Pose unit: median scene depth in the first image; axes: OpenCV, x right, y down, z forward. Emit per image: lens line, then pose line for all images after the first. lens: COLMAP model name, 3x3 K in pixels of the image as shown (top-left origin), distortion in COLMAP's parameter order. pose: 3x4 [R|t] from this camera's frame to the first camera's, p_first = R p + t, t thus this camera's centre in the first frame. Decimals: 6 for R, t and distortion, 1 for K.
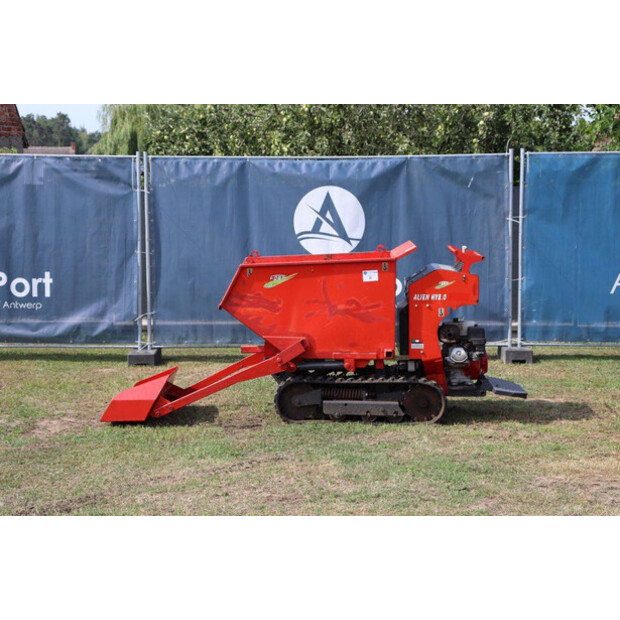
lens RADIAL K [[1400.2, 0, 310.0], [0, 1400.2, 310.0], [0, 0, 1]] dist [0.386340, 0.263998]
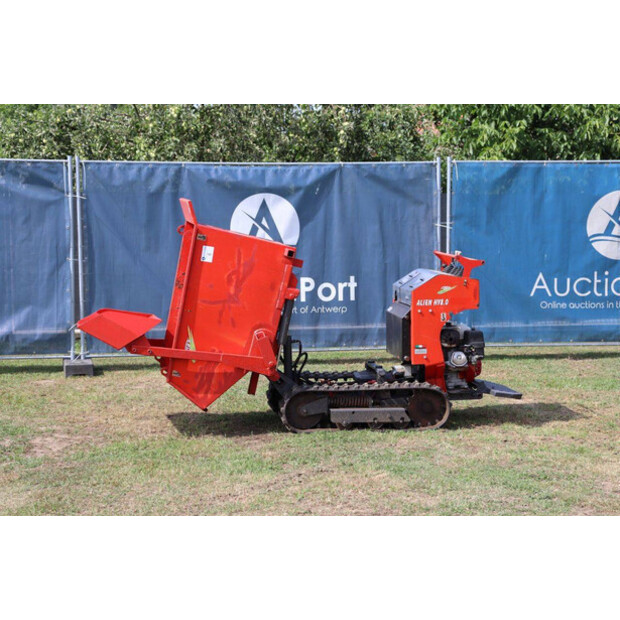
lens RADIAL K [[1332.9, 0, 308.8], [0, 1332.9, 308.3], [0, 0, 1]] dist [0.374455, 0.358116]
pose [[0.981979, -0.014690, 0.188420, -0.181666], [0.014963, 0.999888, -0.000026, -0.006508], [-0.188399, 0.002845, 0.982089, 0.076305]]
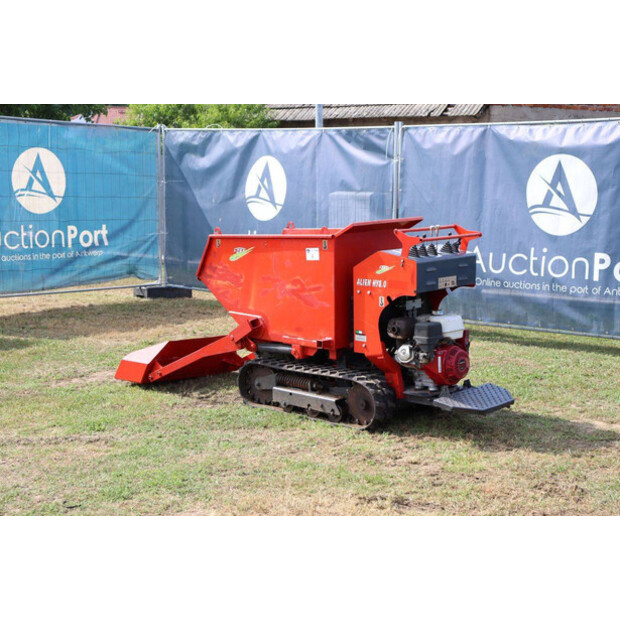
lens RADIAL K [[1144.9, 0, 308.6], [0, 1144.9, 331.4], [0, 0, 1]] dist [0.237745, 0.242708]
pose [[0.746817, 0.099799, -0.657499, 0.518128], [-0.062505, 0.994833, 0.080006, -0.033321], [0.662086, -0.018653, 0.749196, 0.447557]]
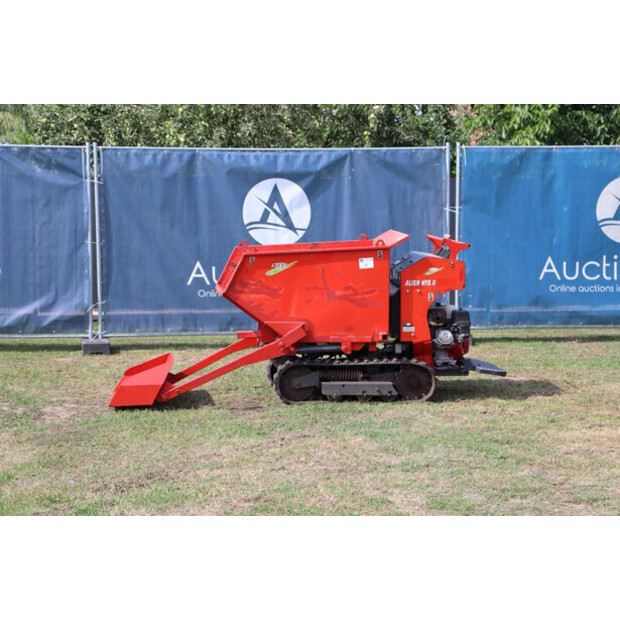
lens RADIAL K [[1427.9, 0, 310.0], [0, 1427.9, 310.0], [0, 0, 1]] dist [0.452509, 0.209519]
pose [[0.989592, -0.011869, 0.143411, -0.151960], [0.011109, 0.999920, 0.006099, 0.003827], [-0.143472, -0.004442, 0.989644, -0.059235]]
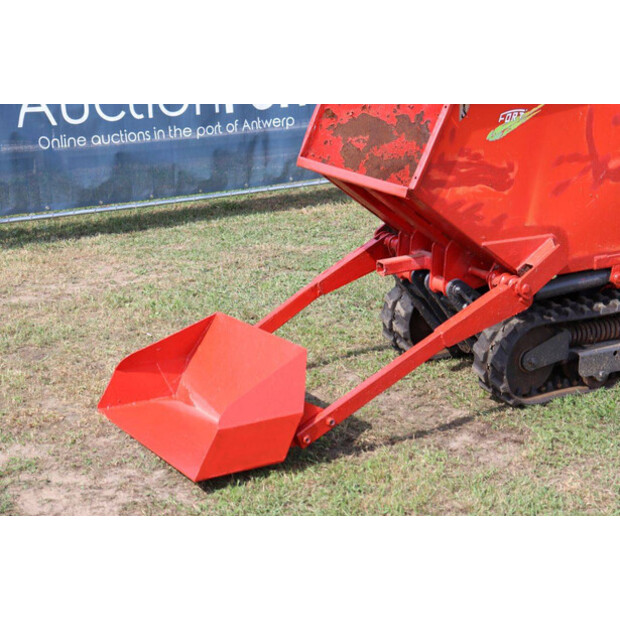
lens RADIAL K [[1400.2, 0, 310.0], [0, 1400.2, 310.0], [0, 0, 1]] dist [0.386340, 0.263998]
pose [[0.860509, -0.148341, 0.487360, -0.321545], [0.061086, 0.979809, 0.190374, -0.054001], [-0.505760, -0.134047, 0.852196, 0.610534]]
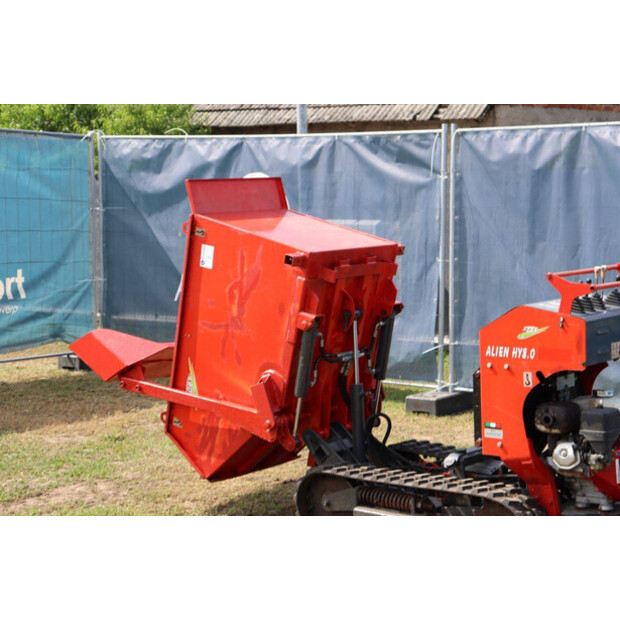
lens RADIAL K [[1475.8, 0, 310.0], [0, 1475.8, 310.0], [0, 0, 1]] dist [0.442255, 0.497892]
pose [[0.797004, 0.047822, -0.602078, 0.390667], [-0.047347, 0.998740, 0.016653, -0.033047], [0.602116, 0.015234, 0.798263, 0.451336]]
